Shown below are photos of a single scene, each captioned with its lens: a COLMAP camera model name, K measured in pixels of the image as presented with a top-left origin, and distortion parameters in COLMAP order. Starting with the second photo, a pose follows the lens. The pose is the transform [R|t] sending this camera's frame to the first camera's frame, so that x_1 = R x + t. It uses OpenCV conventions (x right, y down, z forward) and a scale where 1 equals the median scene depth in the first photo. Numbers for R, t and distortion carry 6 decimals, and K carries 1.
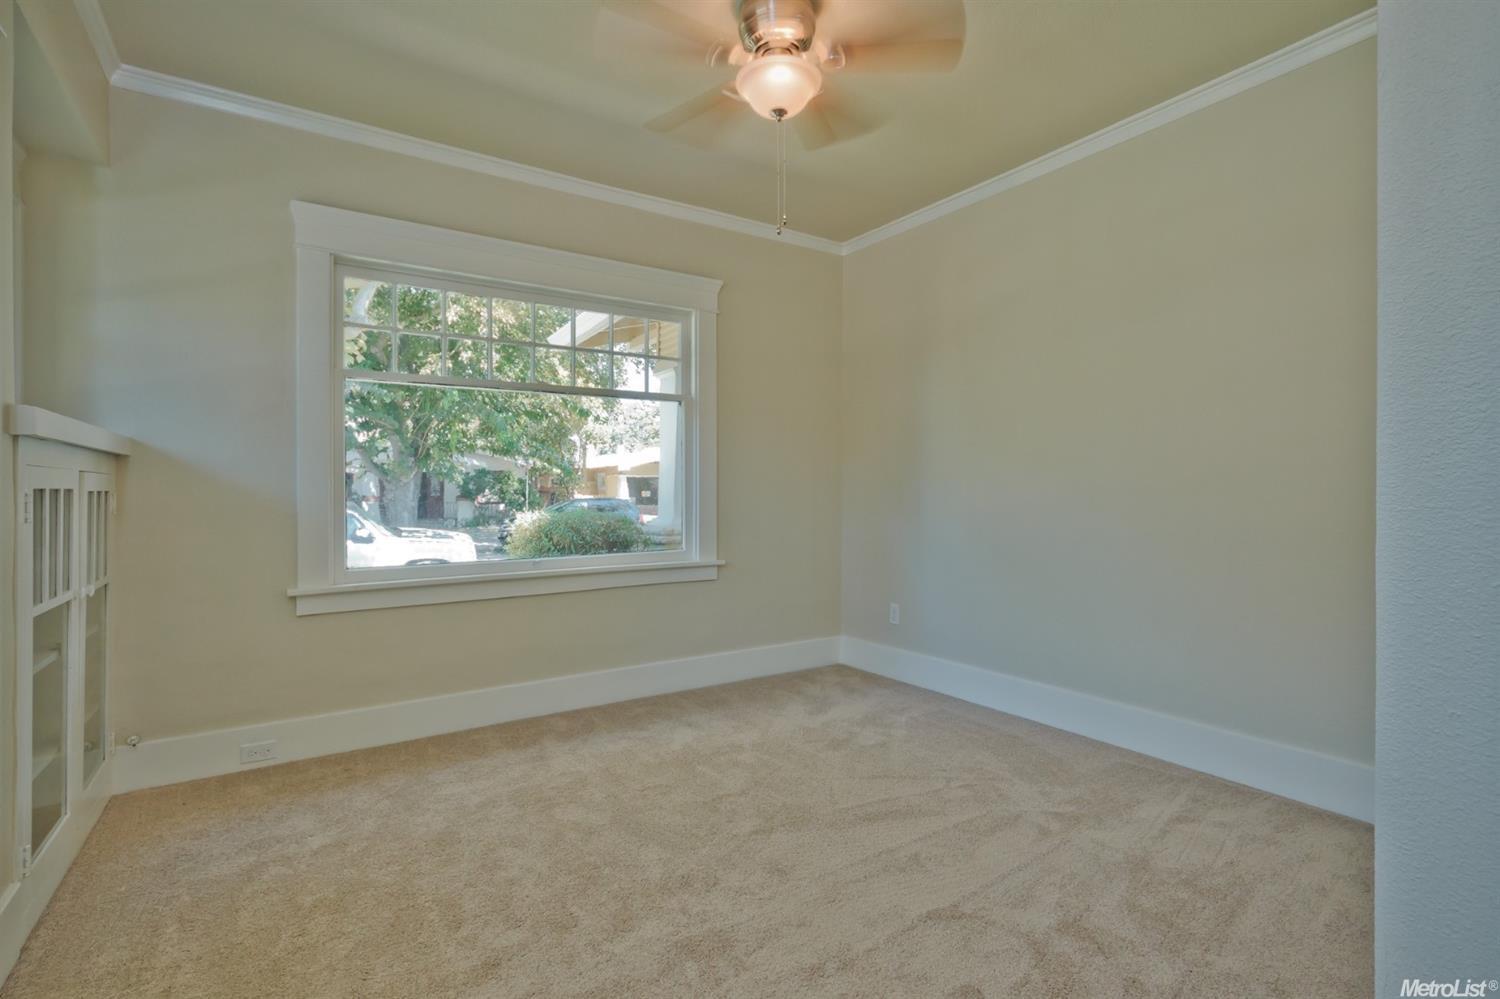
lens RADIAL K [[721.3, 0, 749.3], [0, 721.3, 494.0], [0, 0, 1]] dist [0.000519, -0.000017]
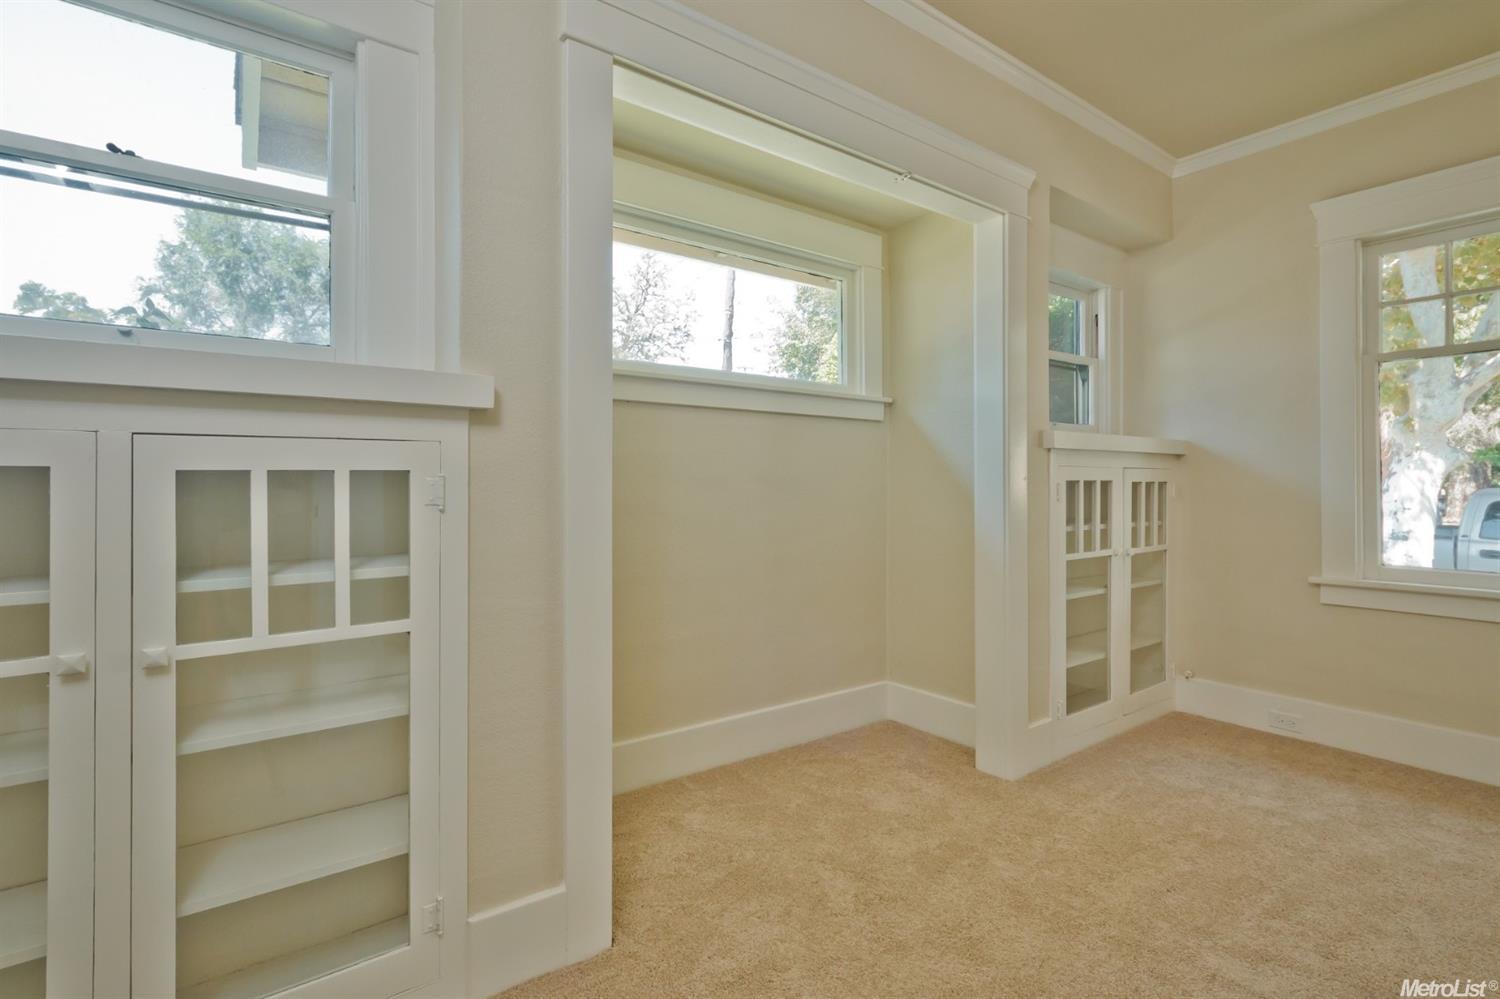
lens RADIAL K [[703.2, 0, 750.6], [0, 703.2, 475.5], [0, 0, 1]] dist [0.000551, 0.000170]
pose [[0.053492, -0.004669, -0.998557, 0.399786], [-0.004238, 0.999979, -0.004902, -0.006468], [0.998559, 0.004494, 0.053471, 0.158605]]
